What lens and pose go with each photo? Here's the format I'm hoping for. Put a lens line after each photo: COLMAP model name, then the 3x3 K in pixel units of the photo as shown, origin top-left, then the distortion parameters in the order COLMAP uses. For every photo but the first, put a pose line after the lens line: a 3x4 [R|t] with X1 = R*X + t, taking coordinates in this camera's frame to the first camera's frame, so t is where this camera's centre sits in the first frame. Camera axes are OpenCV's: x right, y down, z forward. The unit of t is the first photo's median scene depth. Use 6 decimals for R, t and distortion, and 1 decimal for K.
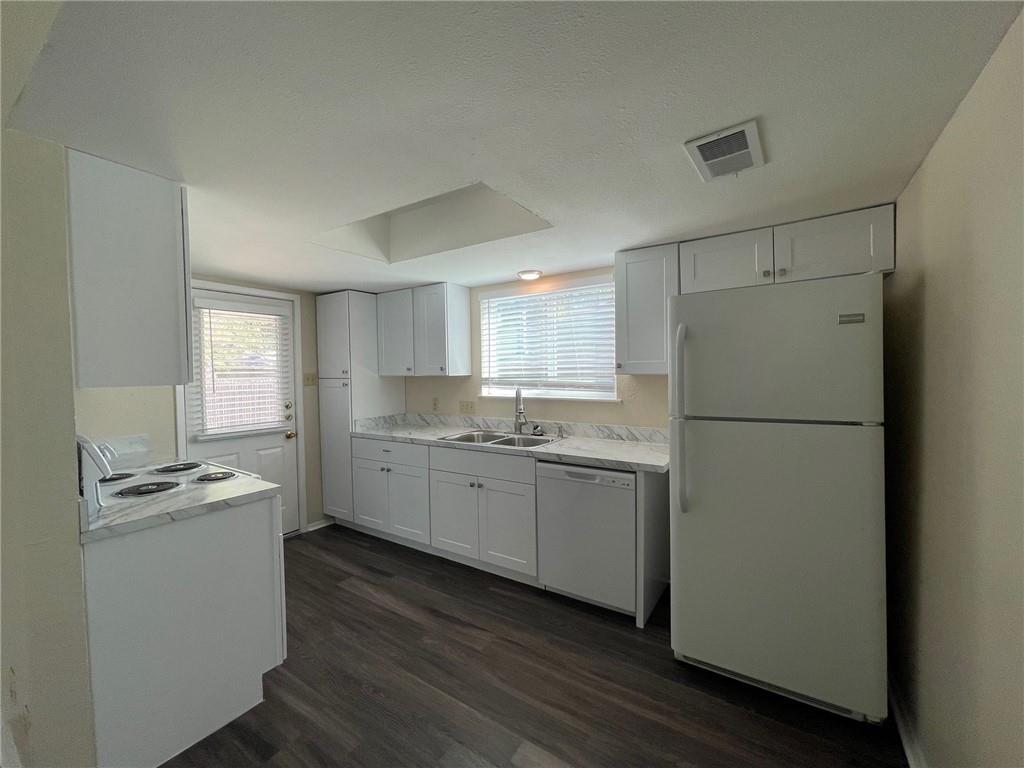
lens RADIAL K [[418.9, 0, 509.3], [0, 418.9, 378.4], [0, 0, 1]] dist [0.012859, -0.000110]
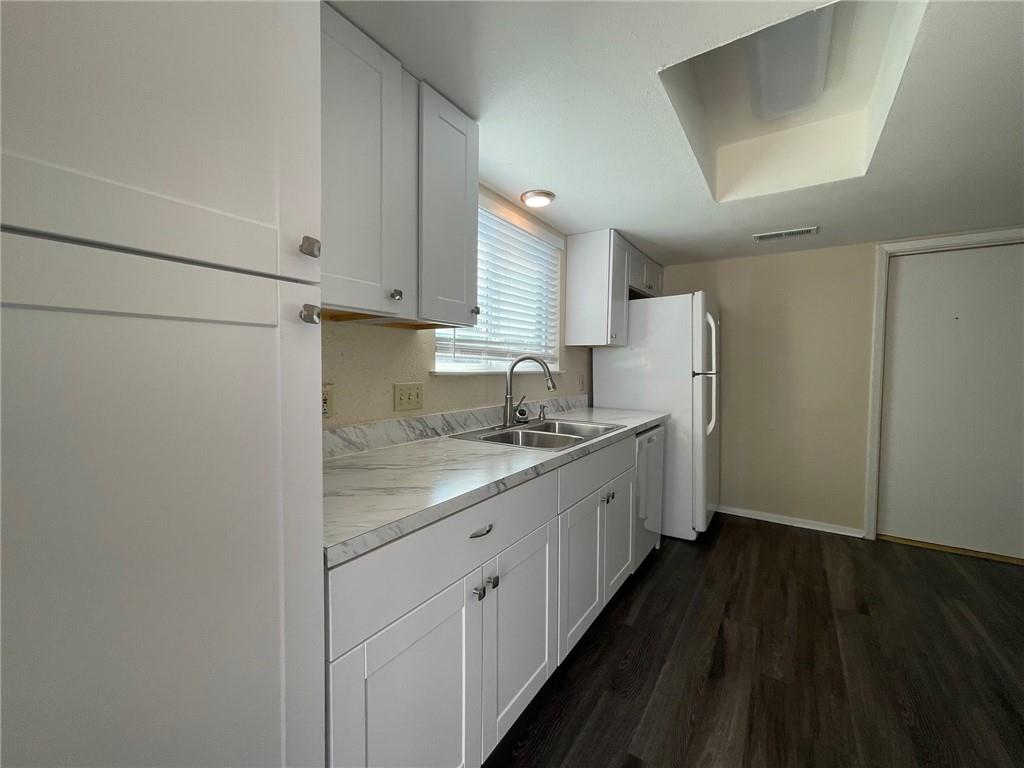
lens RADIAL K [[418.9, 0, 509.2], [0, 418.9, 380.7], [0, 0, 1]] dist [0.012859, -0.000110]
pose [[-0.000141, -0.021947, 0.999759, -0.593977], [0.009624, 0.999713, 0.021948, 0.042048], [-0.999954, 0.009625, 0.000070, 0.924932]]
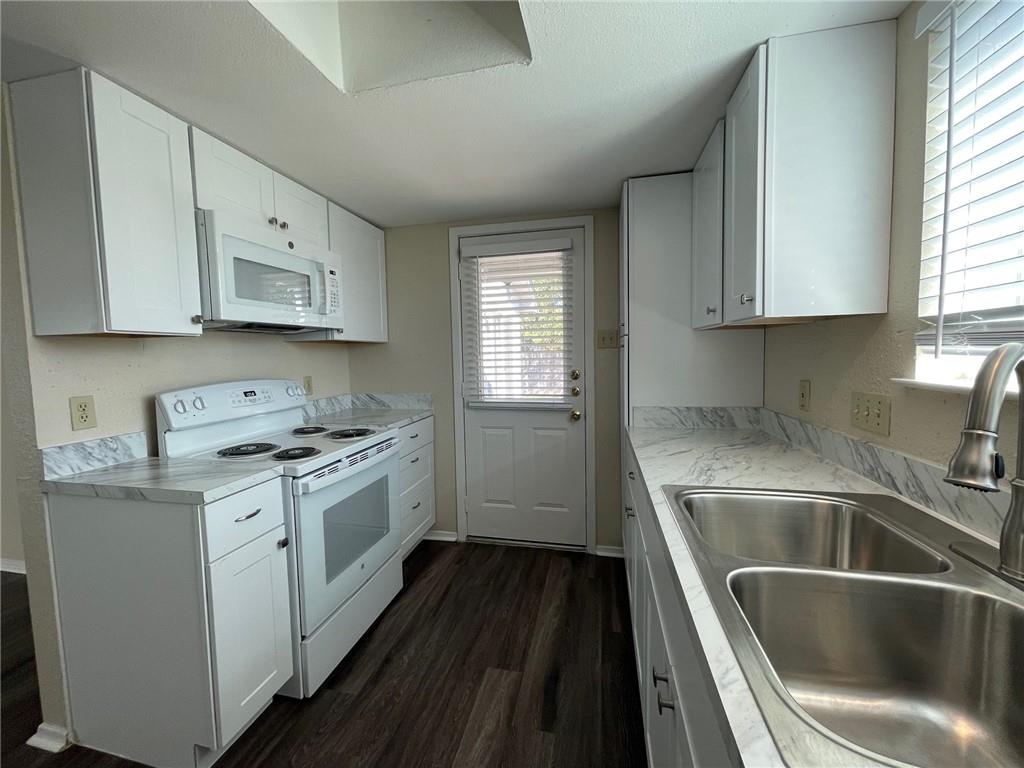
lens RADIAL K [[418.9, 0, 507.1], [0, 418.9, 383.1], [0, 0, 1]] dist [0.012859, -0.000110]
pose [[0.359635, 0.076095, -0.929985, 0.109845], [-0.005843, 0.996833, 0.079305, 0.021224], [0.933075, -0.023087, 0.358941, 0.643285]]
